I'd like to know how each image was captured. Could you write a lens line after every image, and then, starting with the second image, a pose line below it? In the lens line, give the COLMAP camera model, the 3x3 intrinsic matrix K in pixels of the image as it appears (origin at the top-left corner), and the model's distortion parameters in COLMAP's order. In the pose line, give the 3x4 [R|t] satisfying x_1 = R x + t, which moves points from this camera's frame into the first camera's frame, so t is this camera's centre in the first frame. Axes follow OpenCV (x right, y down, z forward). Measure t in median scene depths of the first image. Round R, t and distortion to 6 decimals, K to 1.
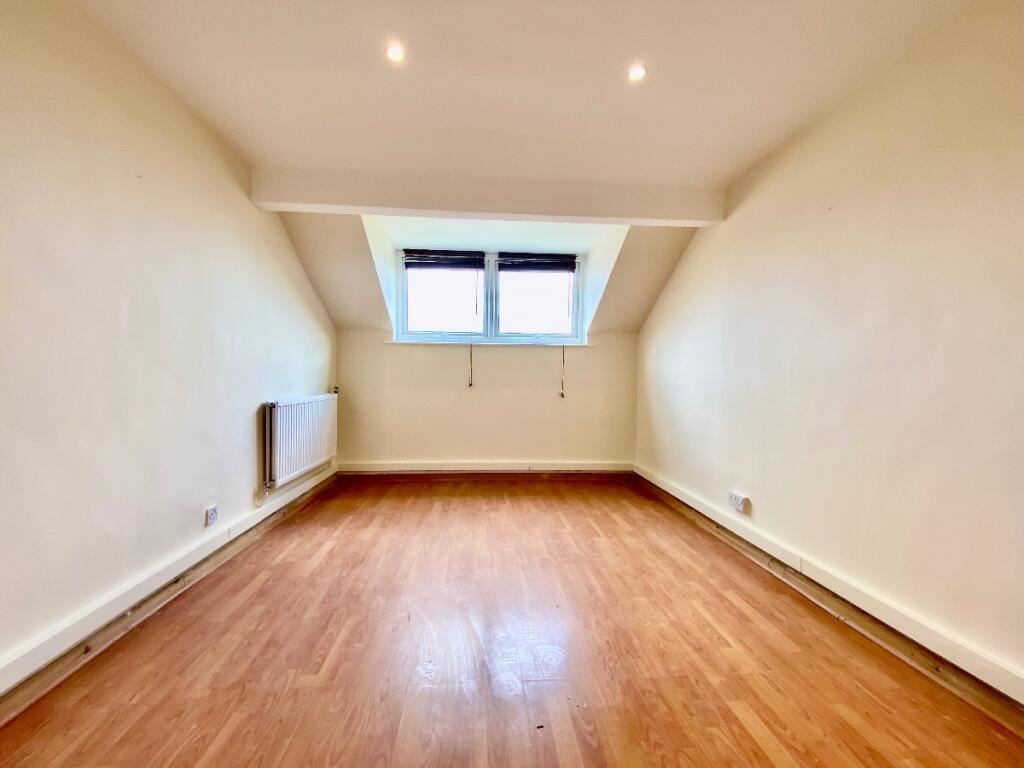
lens RADIAL K [[415.6, 0, 512.0], [0, 415.6, 384.0], [0, 0, 1]] dist [0.025392, -0.022294]
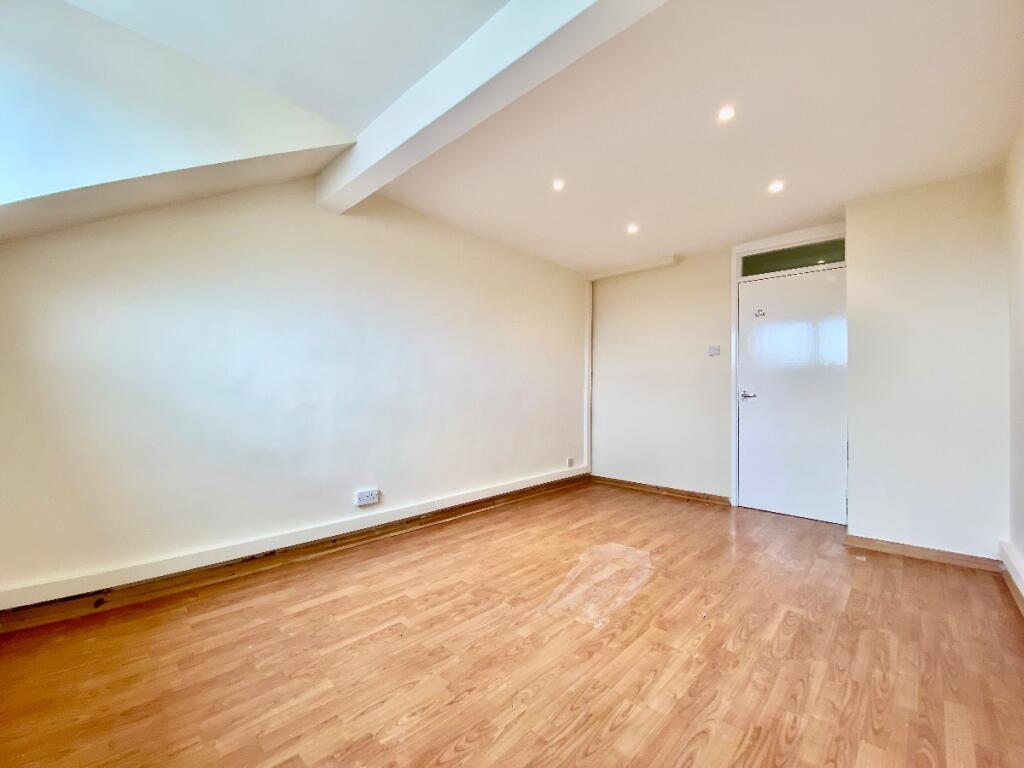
lens RADIAL K [[429.3, 0, 512.0], [0, 429.3, 384.0], [0, 0, 1]] dist [0.025948, -0.023871]
pose [[-0.674617, -0.009565, 0.738106, -0.441142], [-0.010027, 0.999943, 0.003793, -0.007367], [-0.738100, -0.004842, -0.674674, 1.291780]]
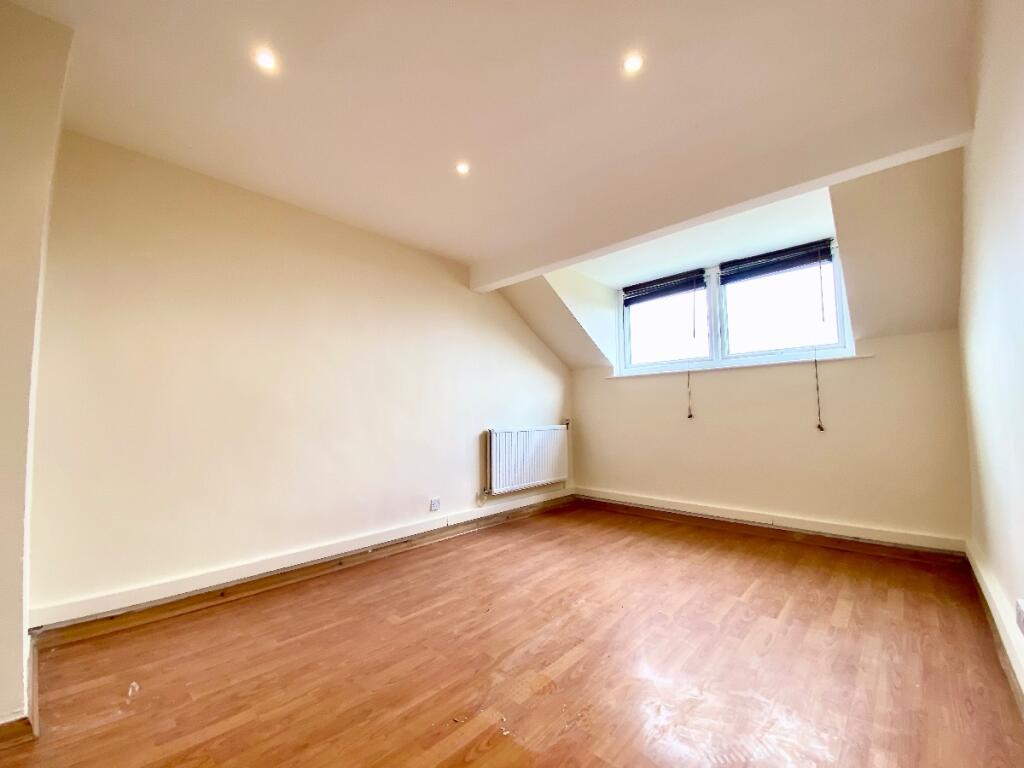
lens RADIAL K [[415.6, 0, 512.0], [0, 415.6, 384.0], [0, 0, 1]] dist [0.025392, -0.022294]
pose [[0.677148, -0.076507, -0.731858, 0.436764], [0.005059, 0.995041, -0.099339, 0.030017], [0.735829, 0.063565, 0.674177, 0.141629]]
